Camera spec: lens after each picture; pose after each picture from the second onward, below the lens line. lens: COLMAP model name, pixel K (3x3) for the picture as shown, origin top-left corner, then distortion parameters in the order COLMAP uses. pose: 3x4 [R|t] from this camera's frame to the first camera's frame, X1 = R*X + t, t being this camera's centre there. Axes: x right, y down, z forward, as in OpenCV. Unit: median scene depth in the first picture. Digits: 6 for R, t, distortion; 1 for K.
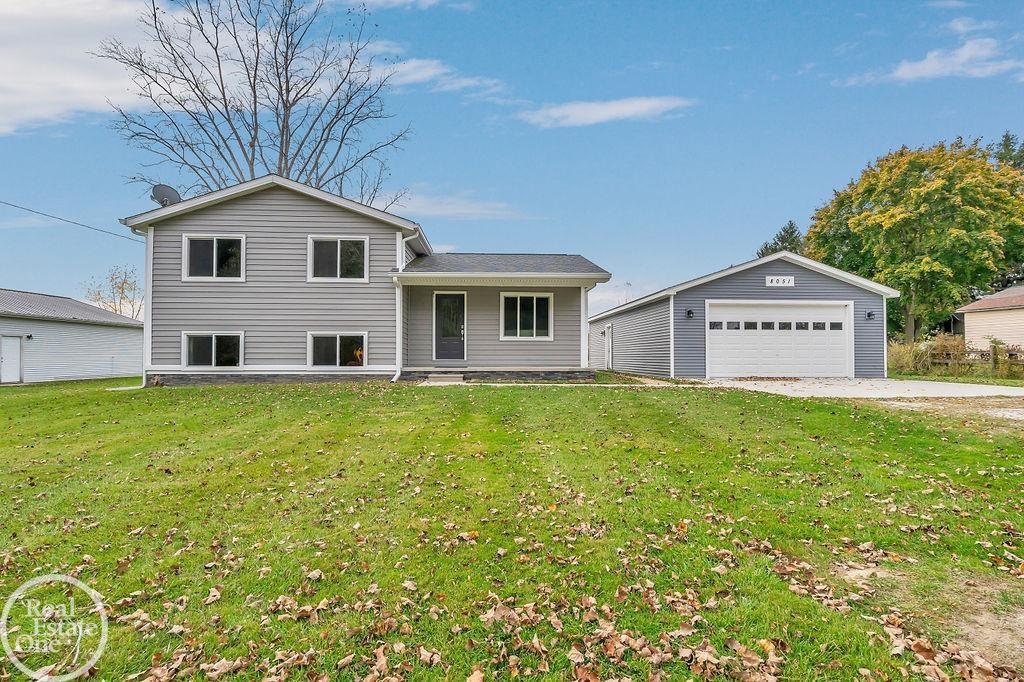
lens RADIAL K [[480.2, 0, 515.3], [0, 480.2, 349.7], [0, 0, 1]] dist [-0.002923, -0.000176]
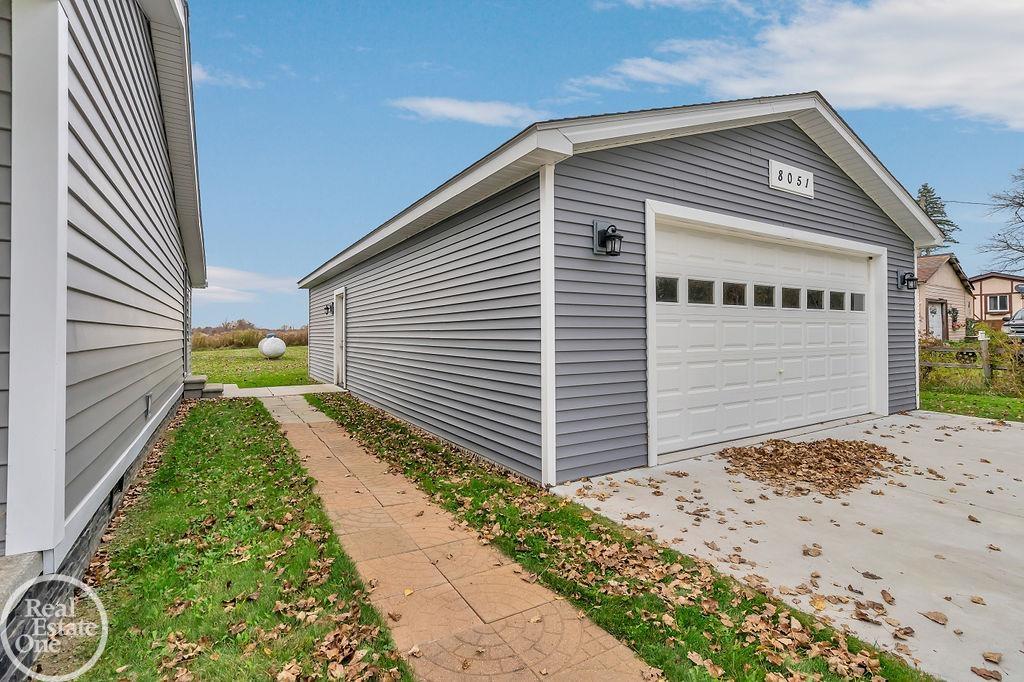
lens RADIAL K [[484.9, 0, 537.1], [0, 484.9, 326.1], [0, 0, 1]] dist [0.001195, 0.000302]
pose [[0.872405, 0.002070, 0.488779, 0.211927], [0.000093, 0.999990, -0.004401, -0.028281], [-0.488784, 0.003885, 0.872396, 0.852678]]
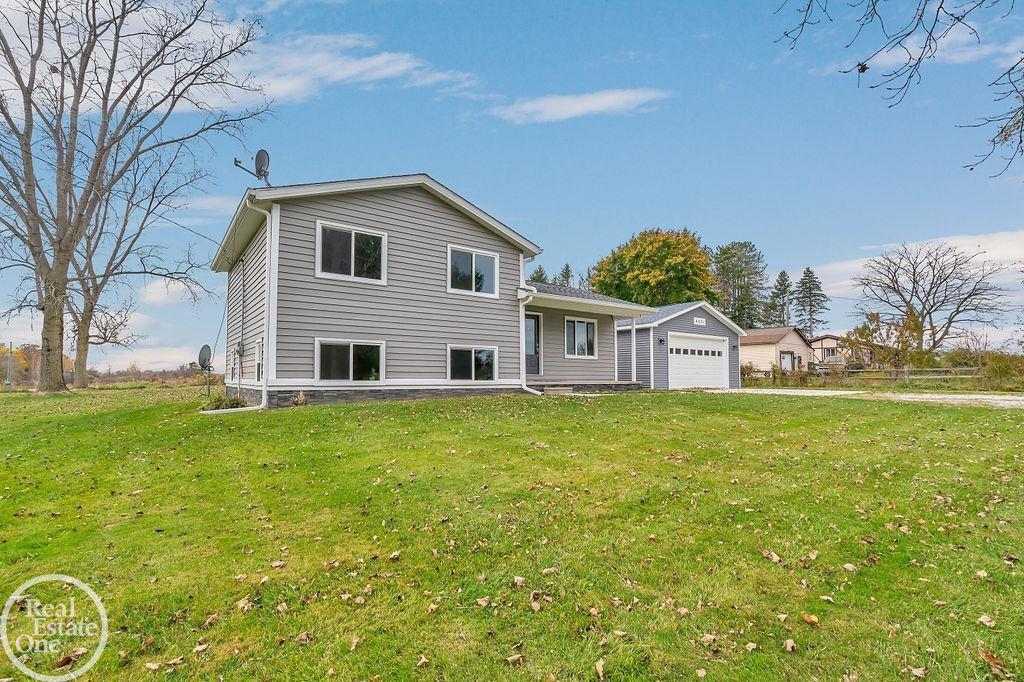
lens RADIAL K [[466.6, 0, 510.5], [0, 466.6, 360.0], [0, 0, 1]] dist [-0.027079, -0.000217]
pose [[0.844493, 0.023233, 0.535063, -0.760896], [-0.016731, 0.999715, -0.017001, 0.007036], [-0.535305, 0.005405, 0.844641, 0.134114]]
